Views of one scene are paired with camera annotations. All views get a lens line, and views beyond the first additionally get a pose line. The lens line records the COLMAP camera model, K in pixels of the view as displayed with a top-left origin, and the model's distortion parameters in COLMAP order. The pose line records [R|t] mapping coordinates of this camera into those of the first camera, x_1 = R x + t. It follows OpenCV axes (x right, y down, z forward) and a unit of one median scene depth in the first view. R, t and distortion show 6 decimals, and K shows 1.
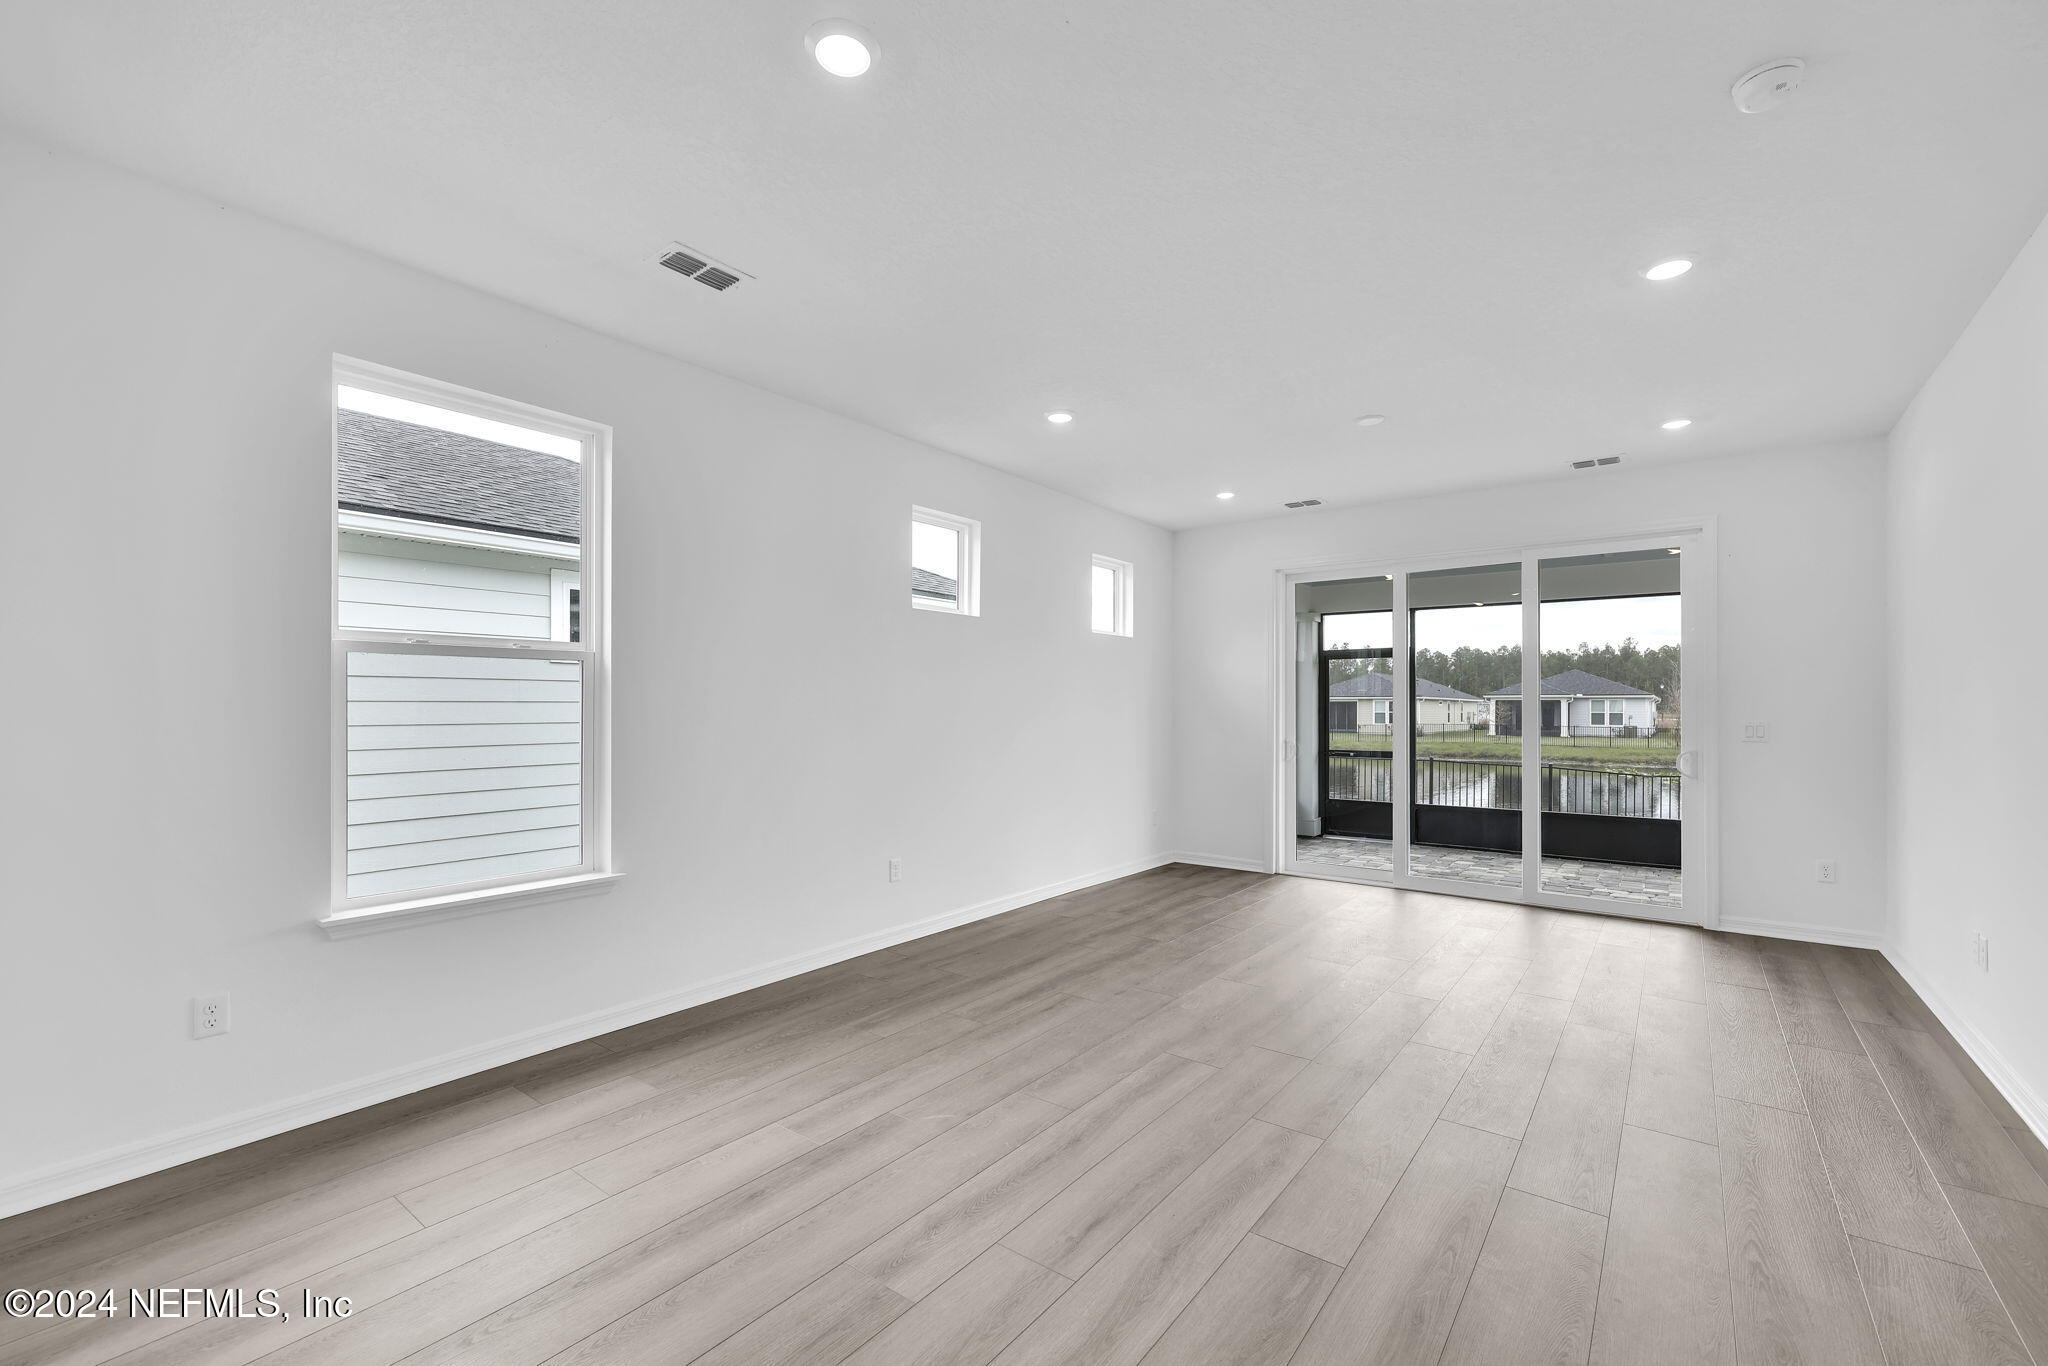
lens RADIAL K [[913.9, 0, 1095.5], [0, 913.9, 694.7], [0, 0, 1]] dist [0.000326, -0.000299]
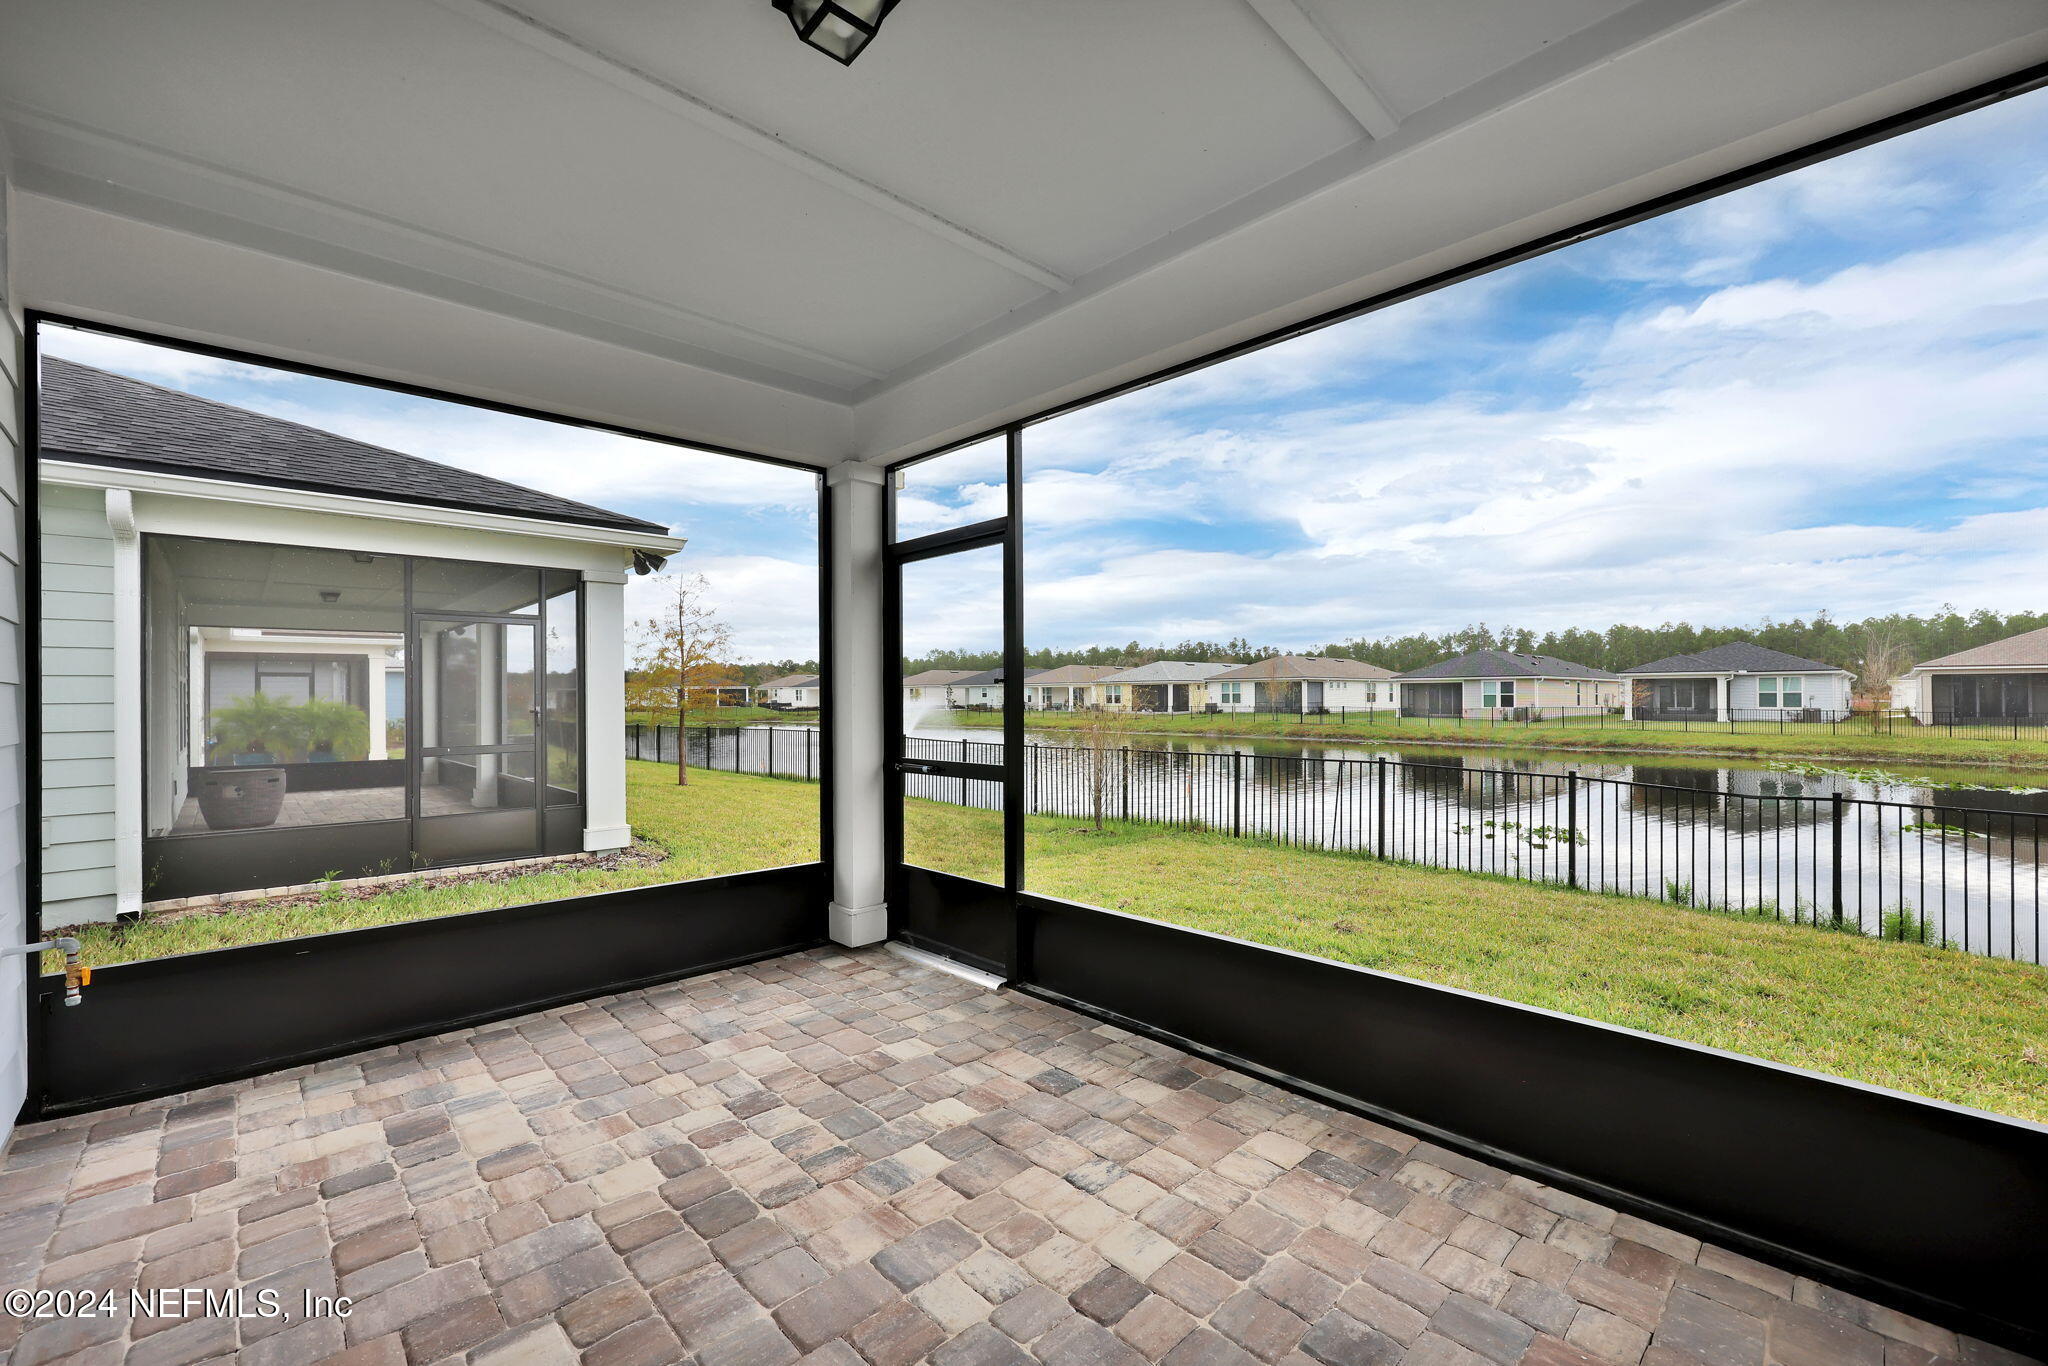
lens RADIAL K [[828.4, 0, 1126.9], [0, 828.4, 697.6], [0, 0, 1]] dist [0.000478, -0.000025]
pose [[0.983770, -0.008302, -0.179240, 0.112013], [0.011184, 0.999824, 0.015074, 0.006323], [0.179083, -0.016833, 0.983690, 0.154592]]
